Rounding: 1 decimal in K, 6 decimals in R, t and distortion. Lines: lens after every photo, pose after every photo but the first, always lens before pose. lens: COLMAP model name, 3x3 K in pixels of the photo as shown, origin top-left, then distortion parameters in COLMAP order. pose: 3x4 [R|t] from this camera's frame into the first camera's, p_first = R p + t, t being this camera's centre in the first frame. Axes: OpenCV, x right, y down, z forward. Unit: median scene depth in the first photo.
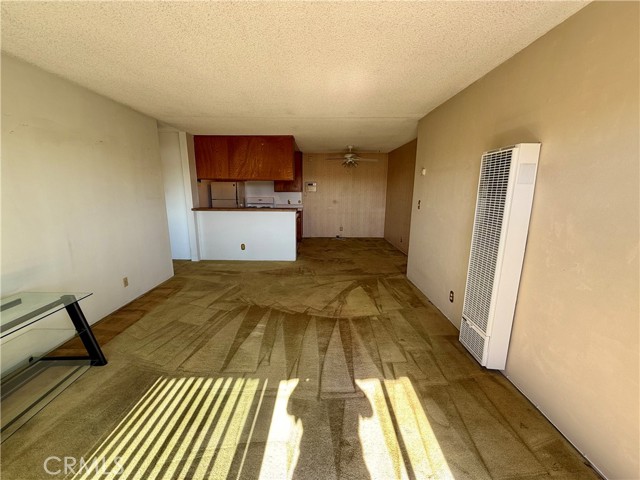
lens RADIAL K [[254.5, 0, 319.2], [0, 254.5, 239.4], [0, 0, 1]] dist [-0.001711, -0.000100]
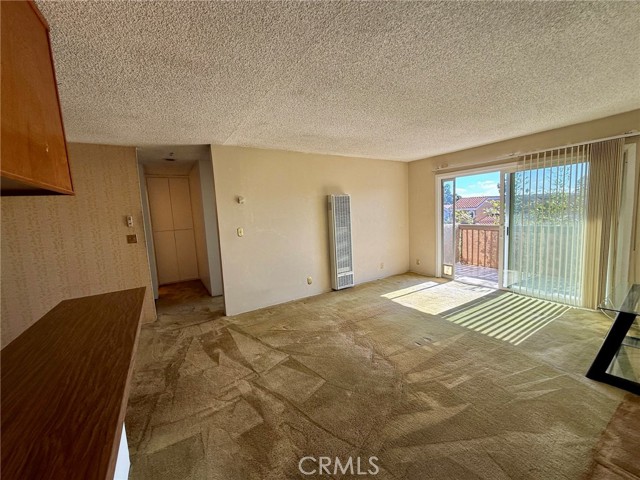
lens RADIAL K [[256.3, 0, 320.5], [0, 256.3, 239.4], [0, 0, 1]] dist [-0.000815, -0.000035]
pose [[-0.533405, -0.067078, 0.843196, -0.611296], [0.210454, 0.954979, 0.209103, -0.247942], [-0.819261, 0.288990, -0.495273, 1.212361]]
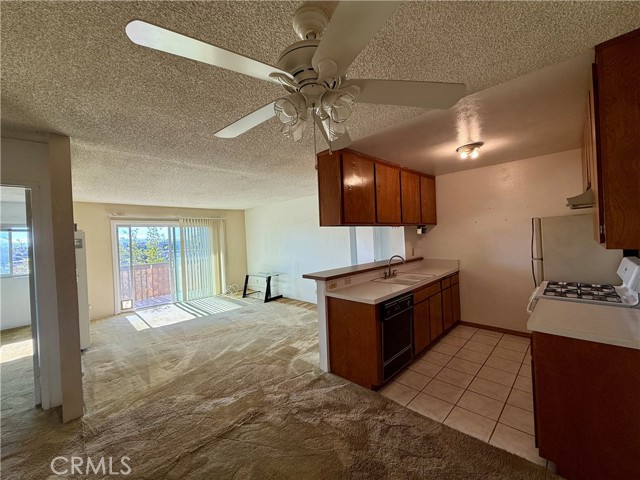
lens RADIAL K [[254.5, 0, 319.2], [0, 254.5, 239.4], [0, 0, 1]] dist [-0.001711, -0.000100]
pose [[-0.706385, 0.027294, -0.707302, 0.397983], [-0.096257, 0.986269, 0.134191, -0.366157], [0.701253, 0.162874, -0.694058, 1.826860]]
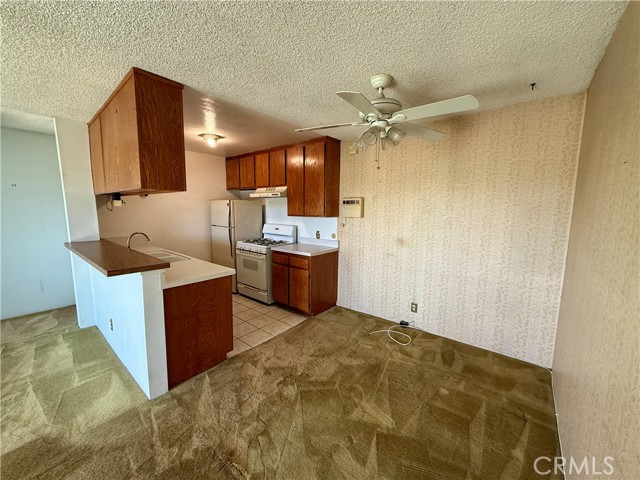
lens RADIAL K [[254.5, 0, 319.2], [0, 254.5, 239.4], [0, 0, 1]] dist [-0.001711, -0.000100]
pose [[0.776216, 0.078499, -0.625560, 0.431658], [-0.128432, 0.991101, -0.034993, -0.233152], [0.617246, 0.107504, 0.779391, 1.142814]]
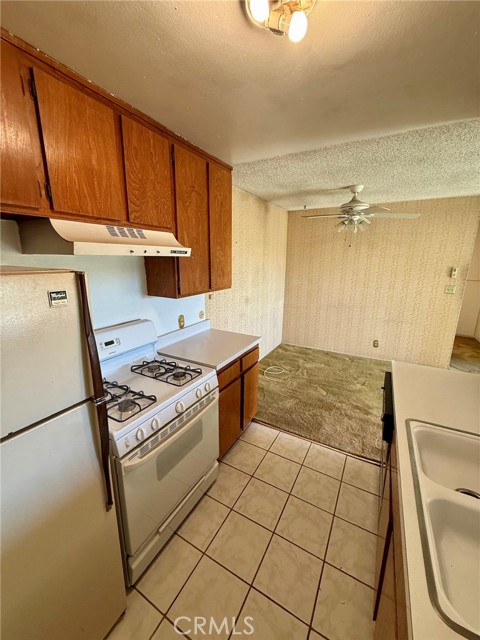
lens RADIAL K [[254.5, 0, 238.9], [0, 254.5, 318.4], [0, 0, 1]] dist [-0.001711, -0.000100]
pose [[0.485926, -0.204026, 0.849853, -0.693312], [0.164507, 0.976342, 0.140331, -0.359157], [-0.858378, 0.071616, 0.507994, 1.516833]]
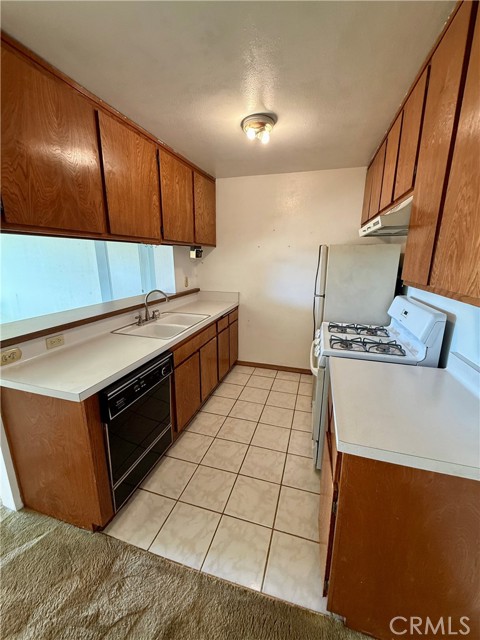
lens RADIAL K [[254.5, 0, 238.9], [0, 254.5, 318.4], [0, 0, 1]] dist [-0.001711, -0.000100]
pose [[-0.291817, 0.215171, -0.931957, 0.080203], [-0.188339, 0.942364, 0.276547, -0.354642], [0.937748, 0.256225, -0.234473, 1.742951]]
